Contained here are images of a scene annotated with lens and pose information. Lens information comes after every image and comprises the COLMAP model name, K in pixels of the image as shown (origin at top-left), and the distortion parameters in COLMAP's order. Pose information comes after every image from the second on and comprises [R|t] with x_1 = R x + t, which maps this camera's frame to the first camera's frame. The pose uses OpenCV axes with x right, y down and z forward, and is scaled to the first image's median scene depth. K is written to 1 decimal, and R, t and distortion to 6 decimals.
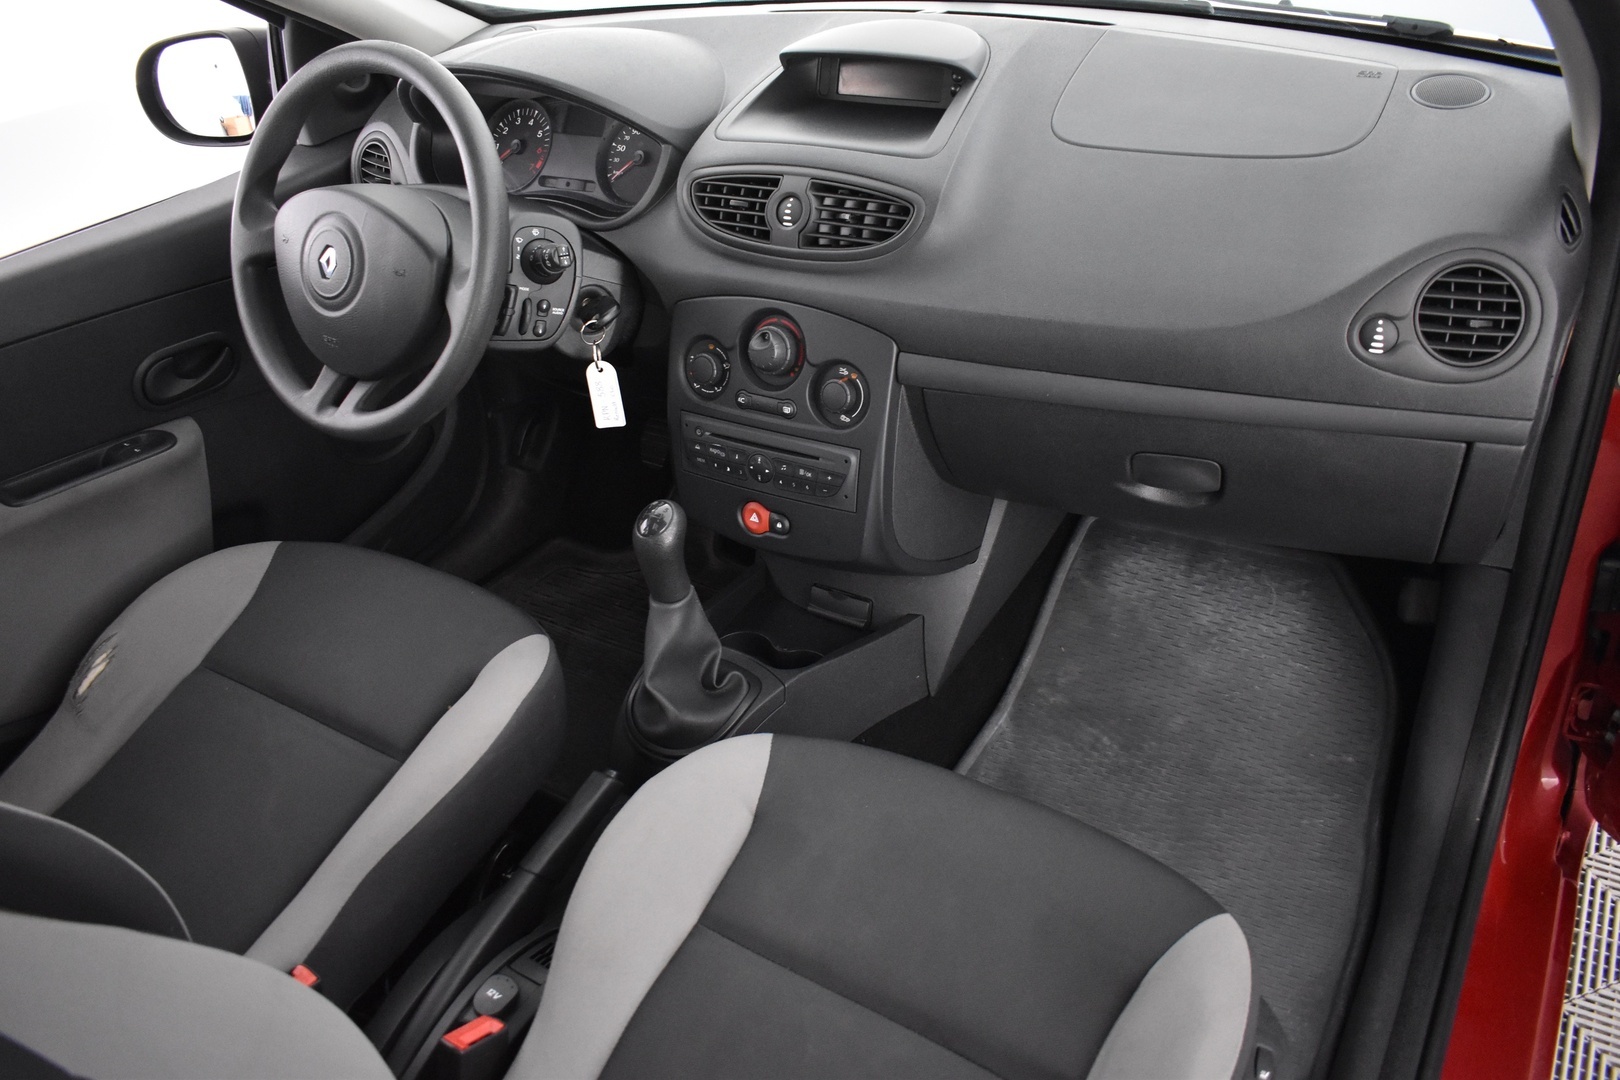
lens RADIAL K [[1264.6, 0, 808.6], [0, 1264.6, 534.2], [0, 0, 1]] dist [-0.102529, 0.015253]
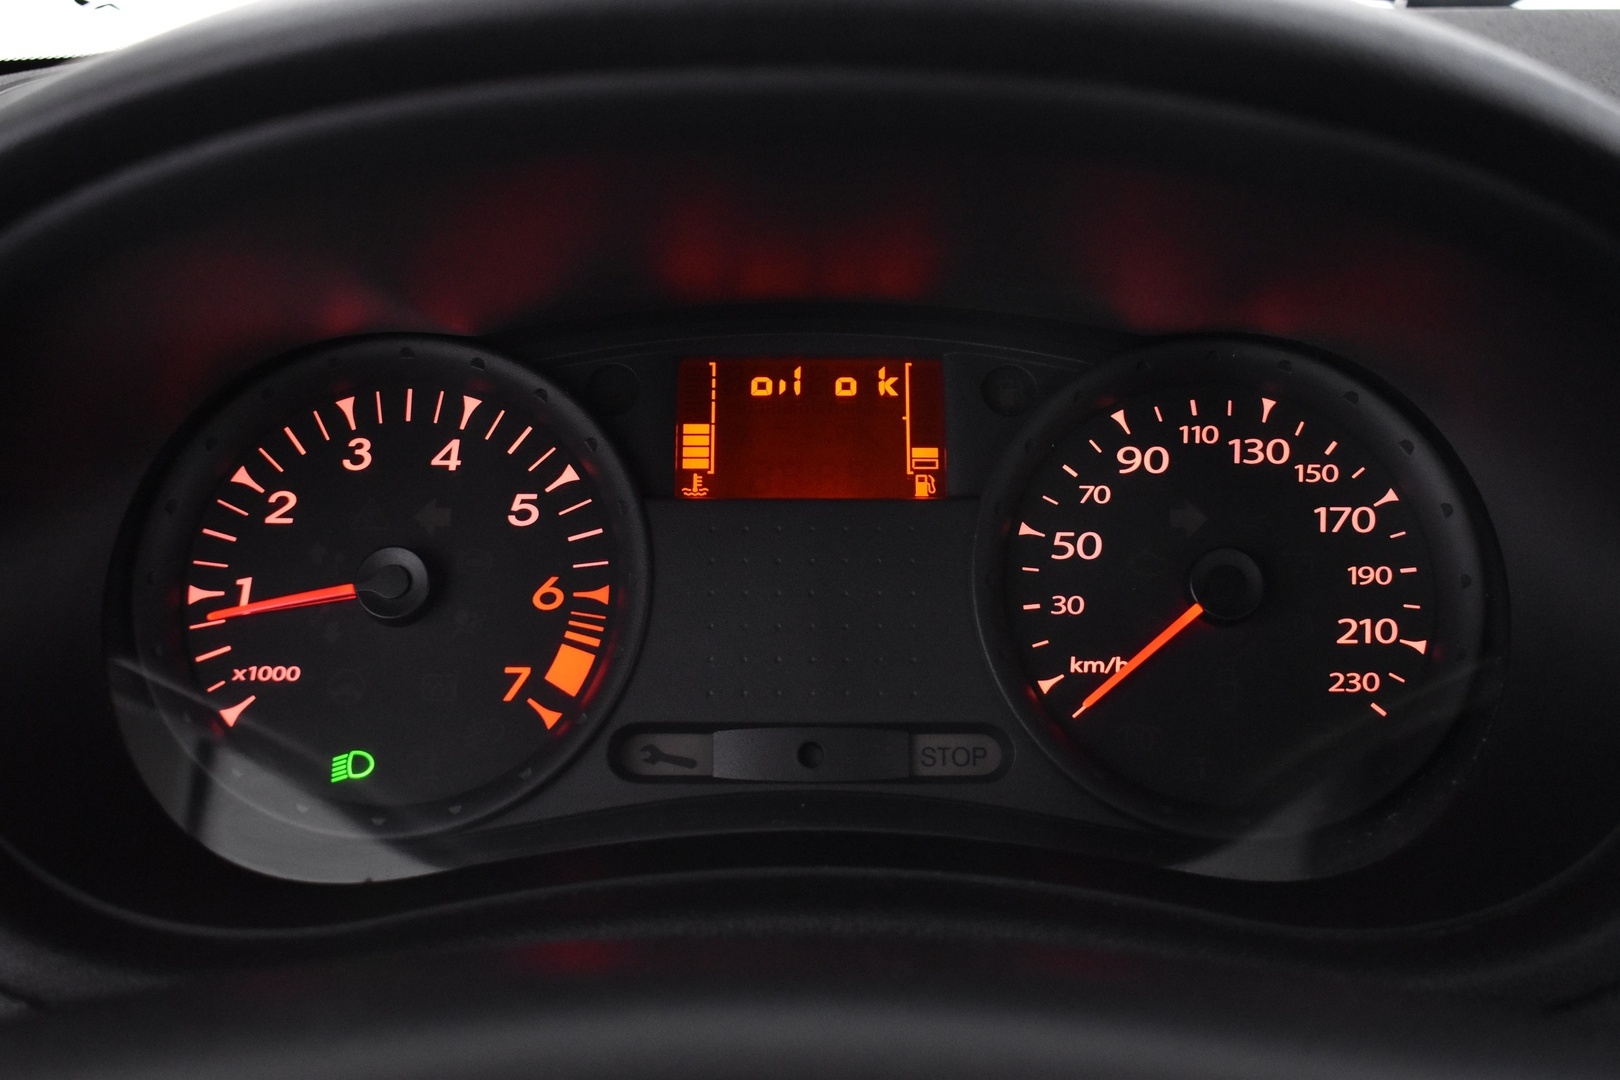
lens RADIAL K [[1712.4, 0, 810.0], [0, 1712.4, 536.1], [0, 0, 1]] dist [-0.087064, 0.000000]
pose [[0.841593, -0.097283, 0.531279, -0.389459], [0.228434, 0.955450, -0.186906, -0.312687], [-0.489427, 0.278661, 0.826322, 0.921786]]
